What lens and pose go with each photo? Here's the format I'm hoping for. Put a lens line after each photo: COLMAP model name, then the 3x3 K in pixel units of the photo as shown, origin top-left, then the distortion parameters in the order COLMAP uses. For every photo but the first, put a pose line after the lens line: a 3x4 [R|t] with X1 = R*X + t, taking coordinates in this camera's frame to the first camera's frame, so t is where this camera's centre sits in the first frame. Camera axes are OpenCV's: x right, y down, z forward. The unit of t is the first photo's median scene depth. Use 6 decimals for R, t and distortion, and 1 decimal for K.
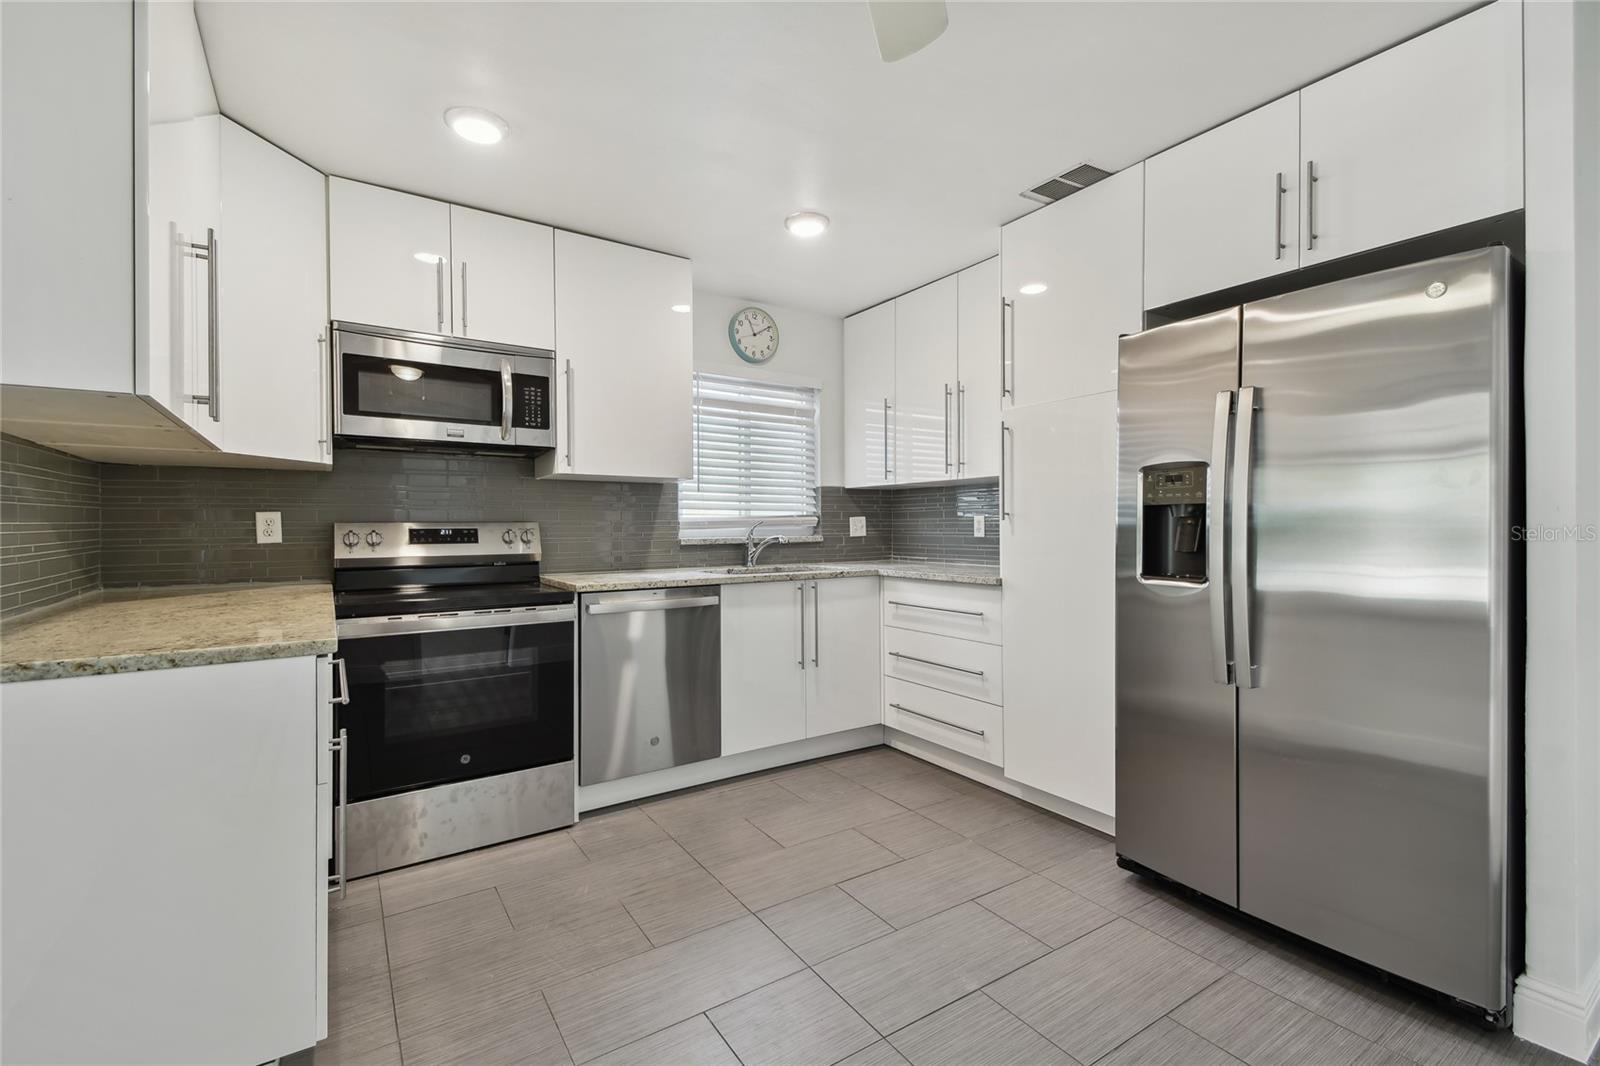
lens RADIAL K [[704.3, 0, 801.8], [0, 704.3, 537.6], [0, 0, 1]] dist [0.049360, -0.024842]
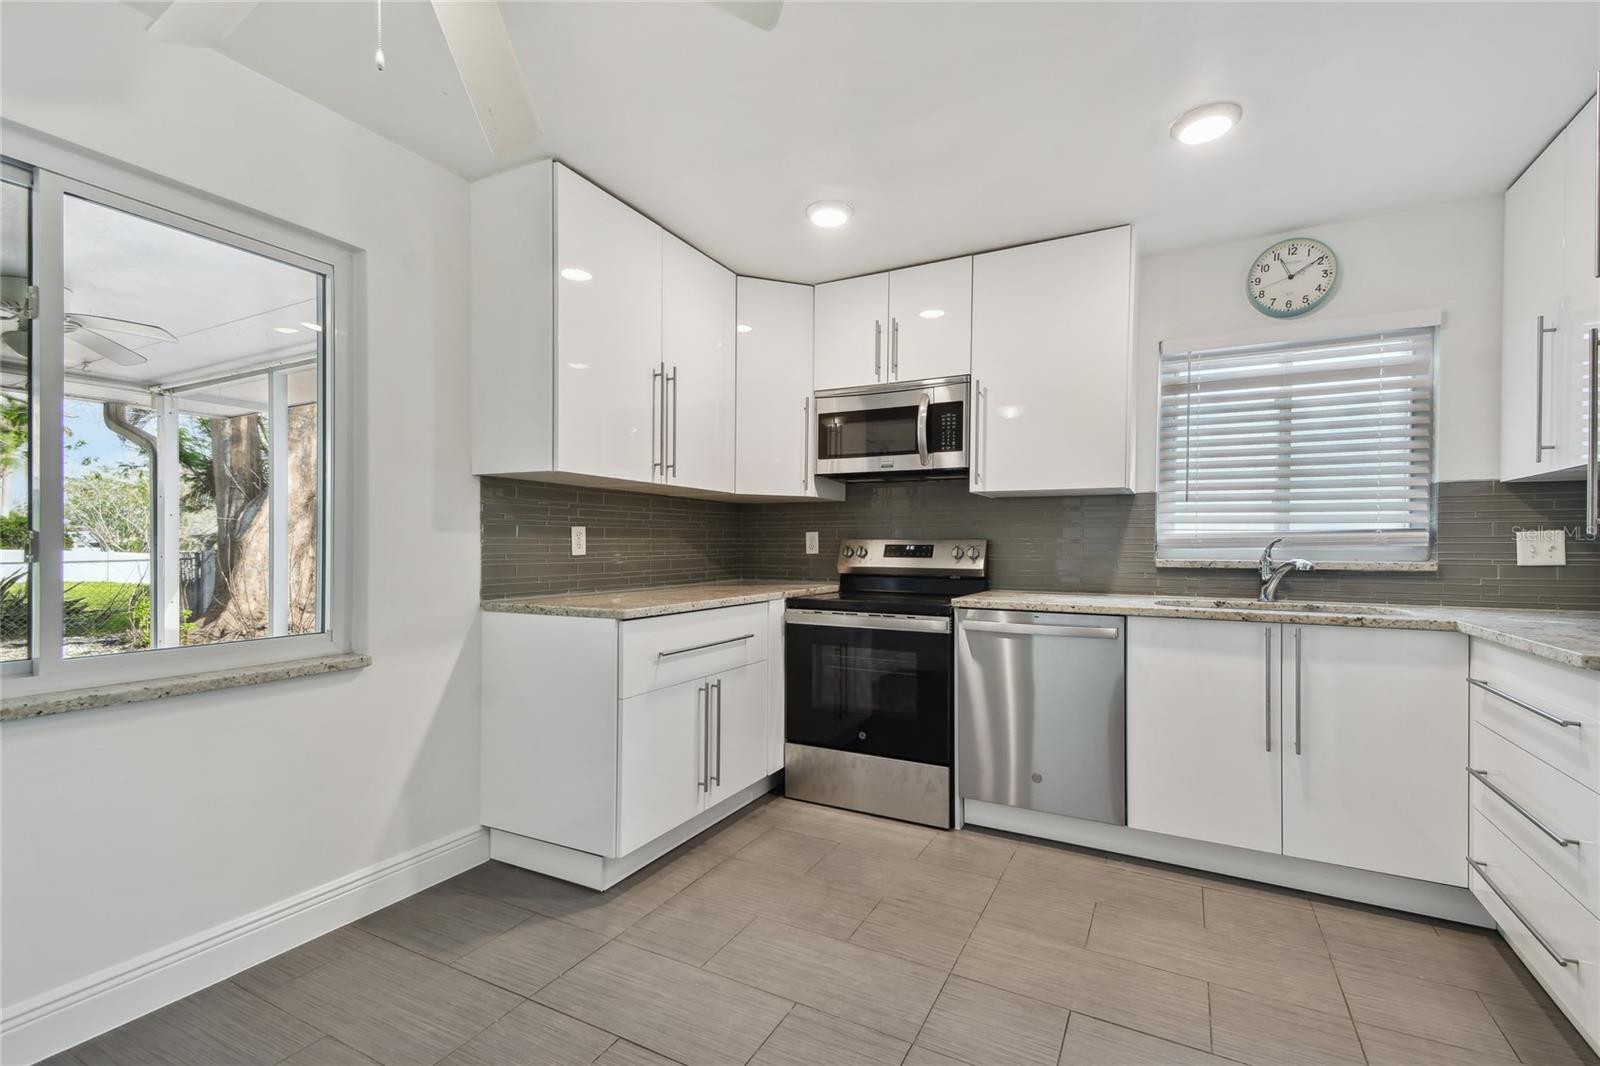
lens RADIAL K [[710.5, 0, 805.3], [0, 710.5, 560.1], [0, 0, 1]] dist [0.046894, -0.016926]
pose [[0.476676, 0.025255, -0.878716, 0.425428], [-0.023045, 0.999603, 0.016228, -0.002347], [0.878777, 0.012514, 0.477068, 0.271071]]
